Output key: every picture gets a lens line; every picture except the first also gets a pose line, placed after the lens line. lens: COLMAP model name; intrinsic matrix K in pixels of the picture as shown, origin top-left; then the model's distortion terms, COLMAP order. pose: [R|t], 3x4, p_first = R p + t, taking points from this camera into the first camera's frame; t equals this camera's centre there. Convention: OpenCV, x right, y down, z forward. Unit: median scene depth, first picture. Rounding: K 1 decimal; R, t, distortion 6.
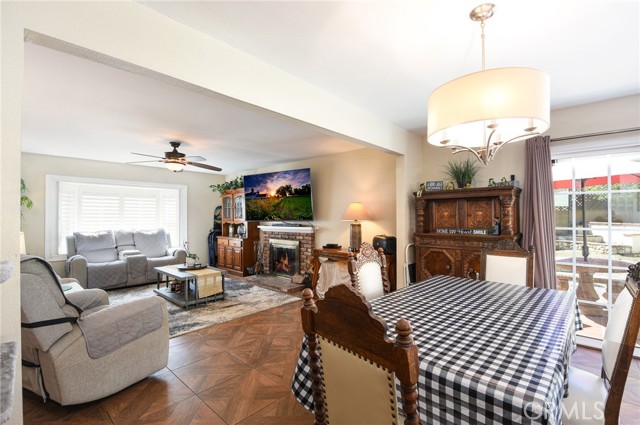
lens RADIAL K [[305.2, 0, 322.3], [0, 305.2, 213.1], [0, 0, 1]] dist [0.000073, -0.000841]
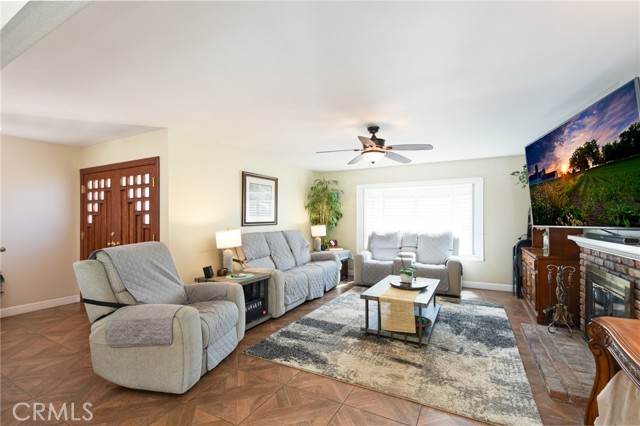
lens RADIAL K [[275.1, 0, 328.5], [0, 275.1, 211.4], [0, 0, 1]] dist [-0.002724, -0.002188]
pose [[0.257241, -0.025618, -0.966008, 0.158140], [0.010743, 0.999663, -0.023649, 0.009495], [0.966288, -0.004294, 0.257429, 0.550238]]
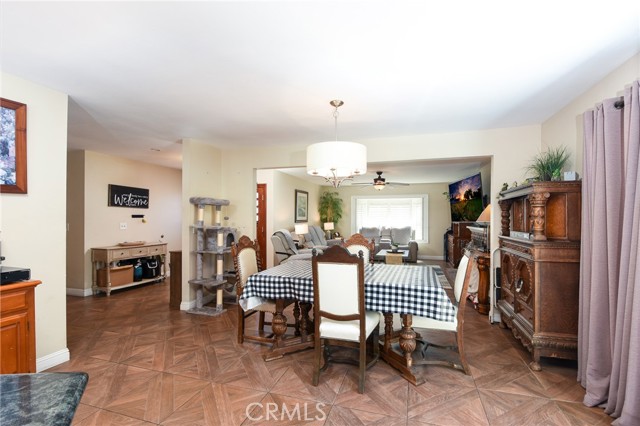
lens RADIAL K [[283.1, 0, 322.1], [0, 283.1, 213.5], [0, 0, 1]] dist [0.015507, -0.009860]
pose [[0.419877, -0.015149, -0.907454, 0.607375], [0.008318, 0.999883, -0.012843, 0.005510], [0.907543, -0.002156, 0.419954, 0.067380]]
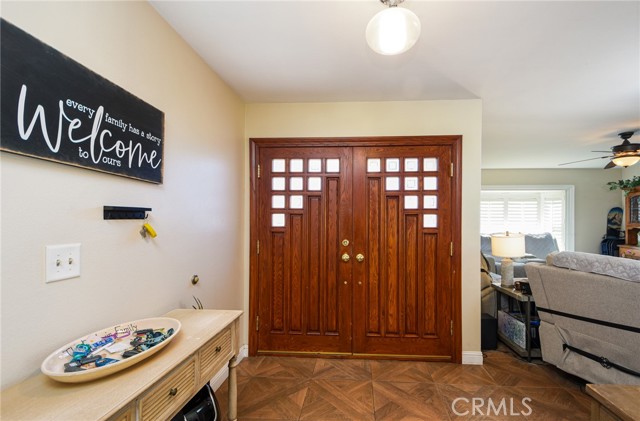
lens RADIAL K [[283.1, 0, 319.8], [0, 283.1, 213.3], [0, 0, 1]] dist [0.015507, -0.009860]
pose [[0.616649, -0.013149, -0.787129, -0.308843], [0.002932, 0.999892, -0.014407, 0.001079], [0.787233, 0.006576, 0.616621, -0.124426]]
